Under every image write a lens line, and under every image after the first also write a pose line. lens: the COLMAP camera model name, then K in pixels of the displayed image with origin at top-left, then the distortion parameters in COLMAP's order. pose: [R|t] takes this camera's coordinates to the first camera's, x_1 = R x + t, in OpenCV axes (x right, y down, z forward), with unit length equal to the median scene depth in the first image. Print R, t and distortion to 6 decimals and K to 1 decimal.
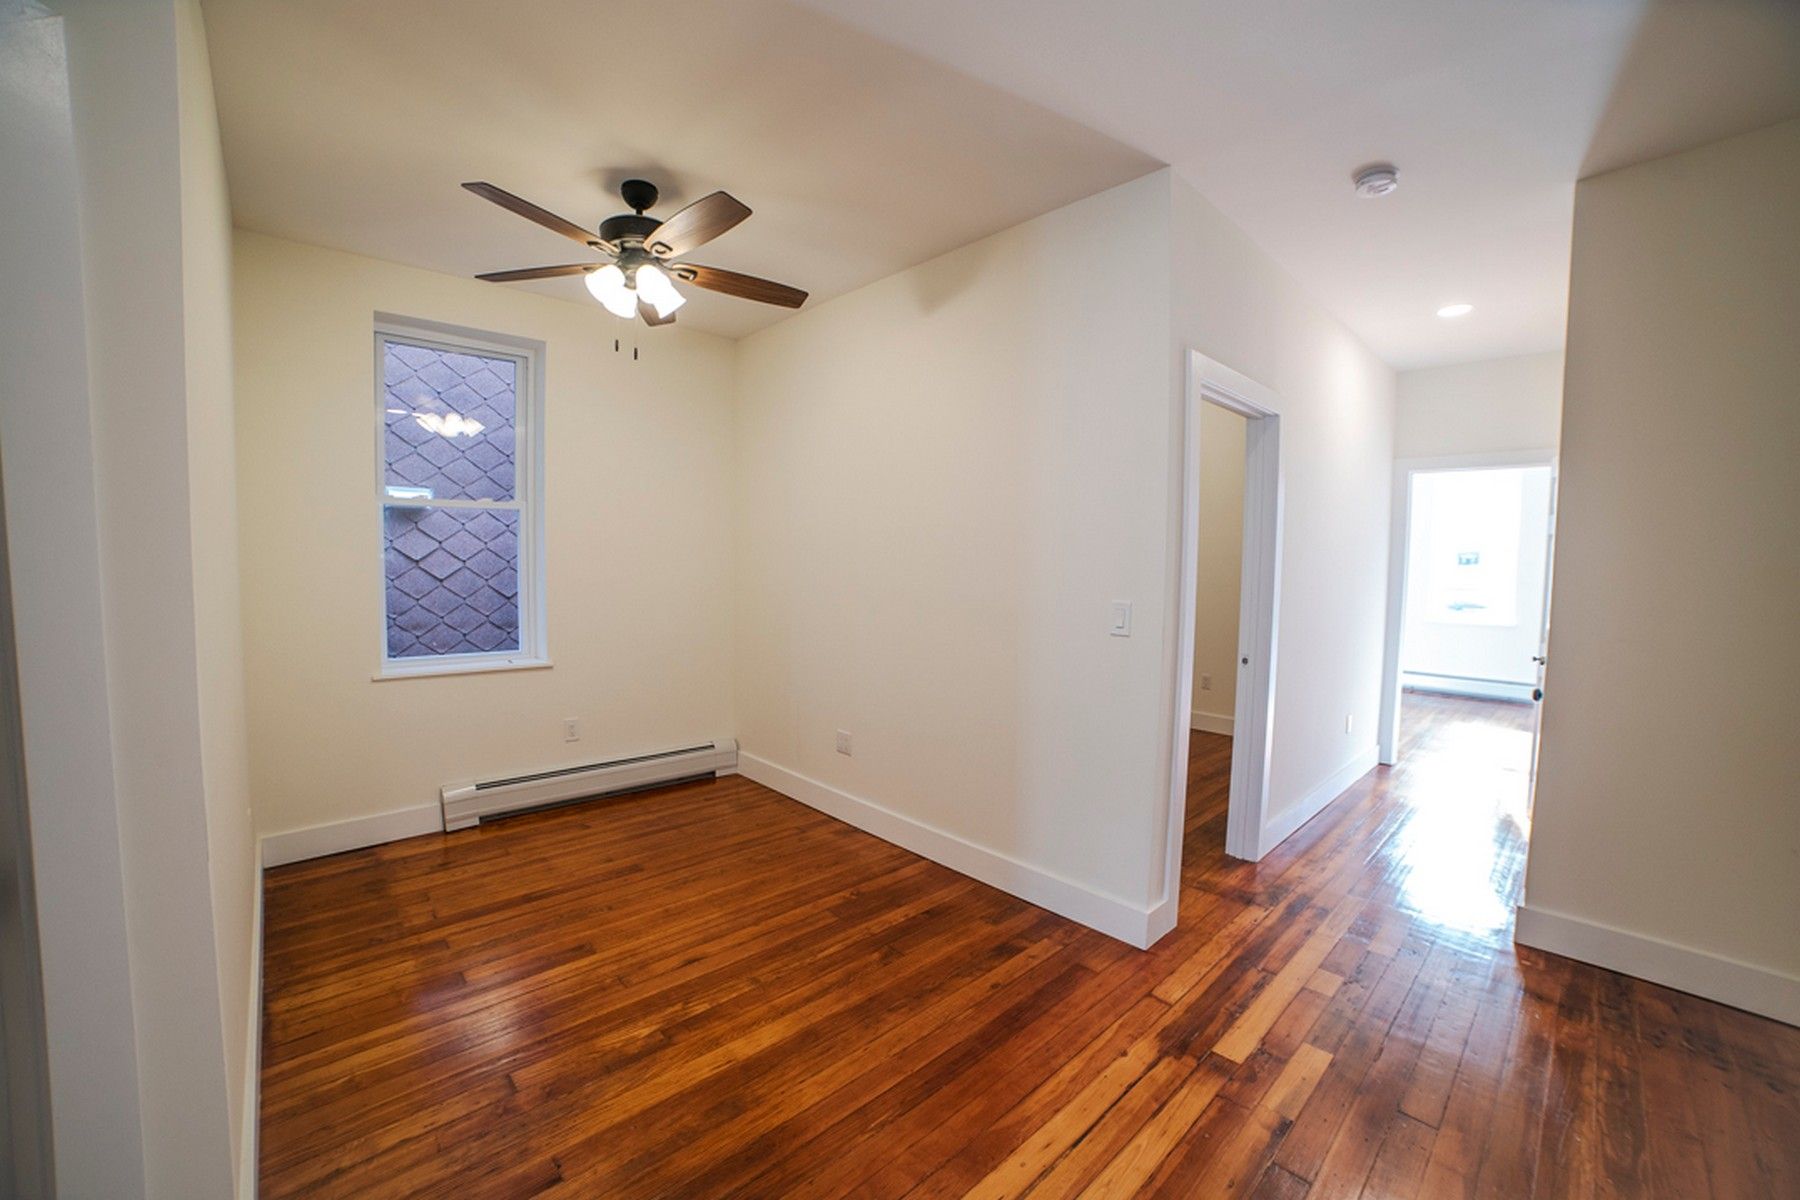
lens RADIAL K [[716.9, 0, 895.2], [0, 716.9, 603.6], [0, 0, 1]] dist [-0.116419, 0.039678]
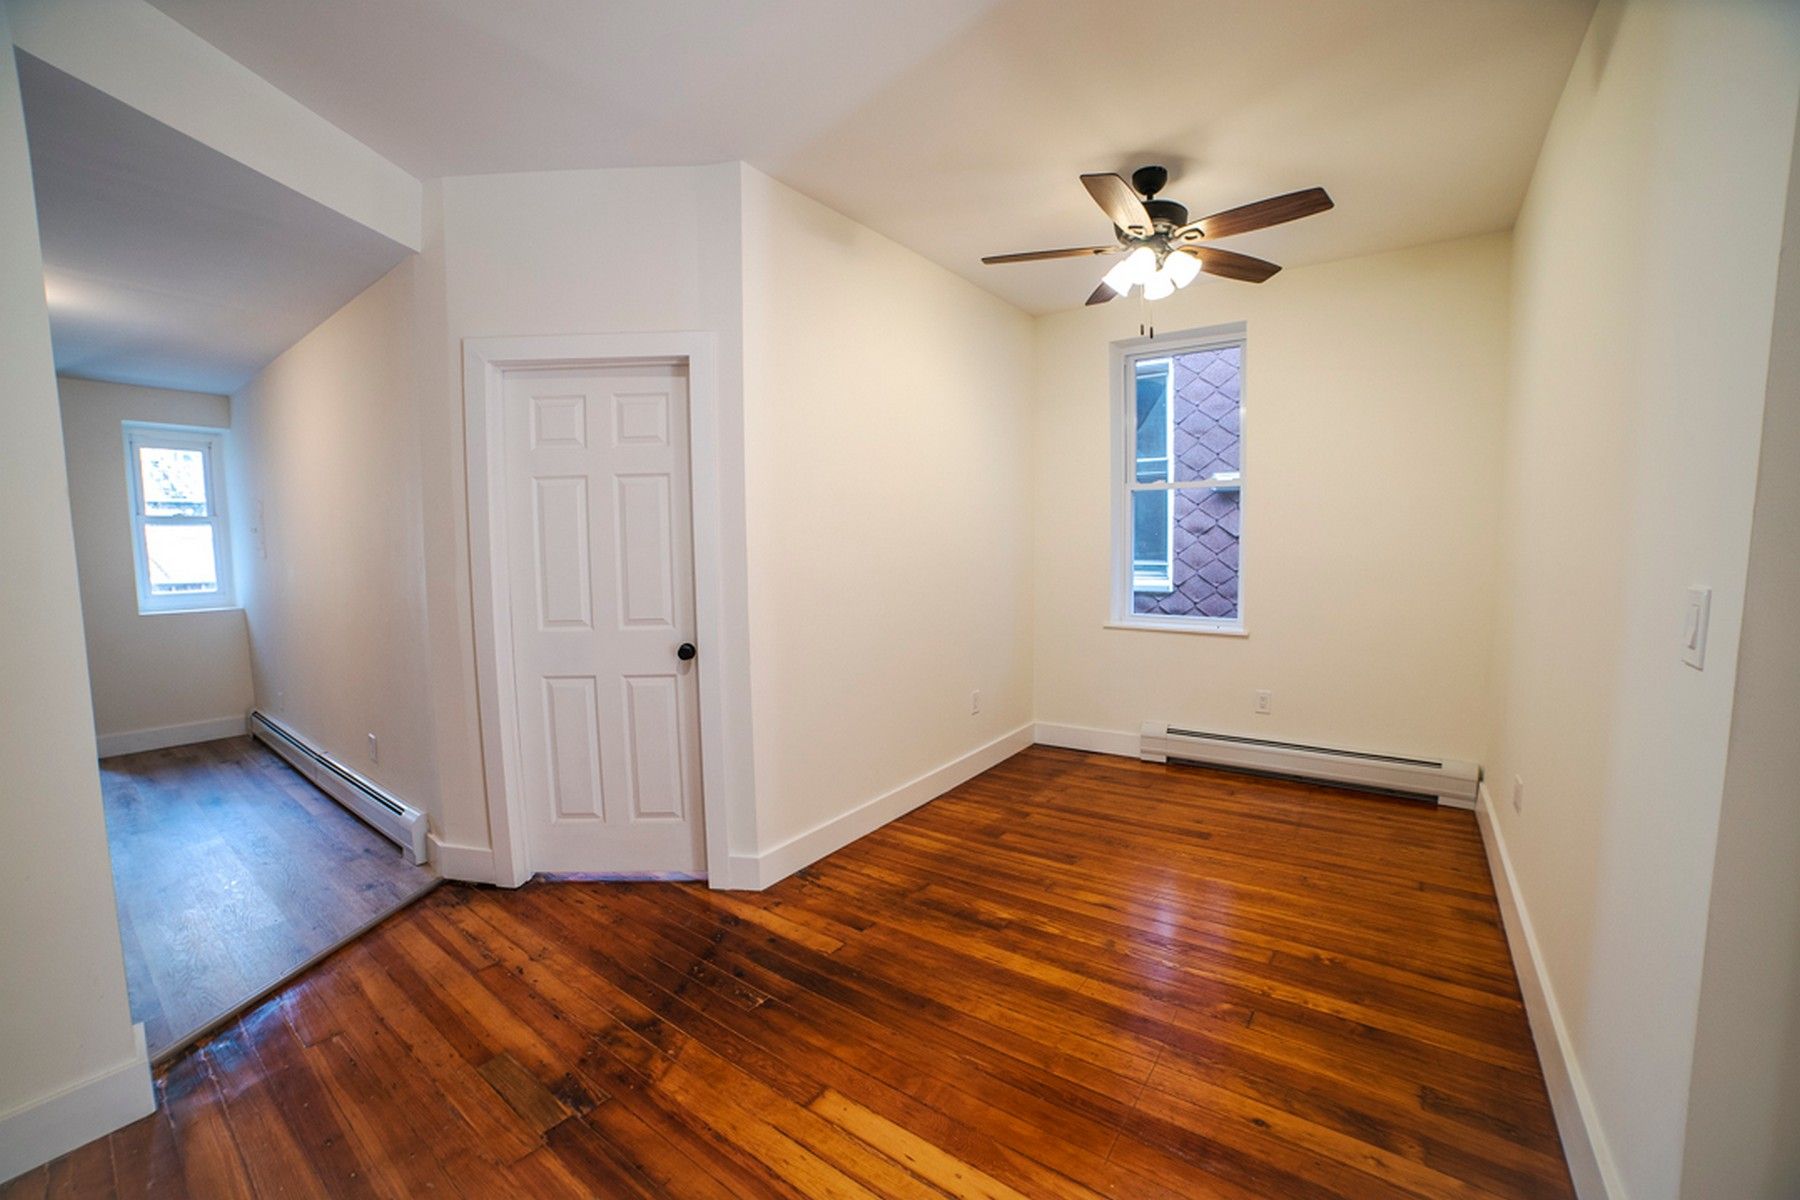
lens RADIAL K [[716.9, 0, 895.2], [0, 716.9, 603.6], [0, 0, 1]] dist [-0.116419, 0.039678]
pose [[0.184966, 0.068930, -0.980325, 0.533178], [-0.045188, 0.997079, 0.061582, 0.002593], [0.981705, 0.032908, 0.187541, 0.375987]]
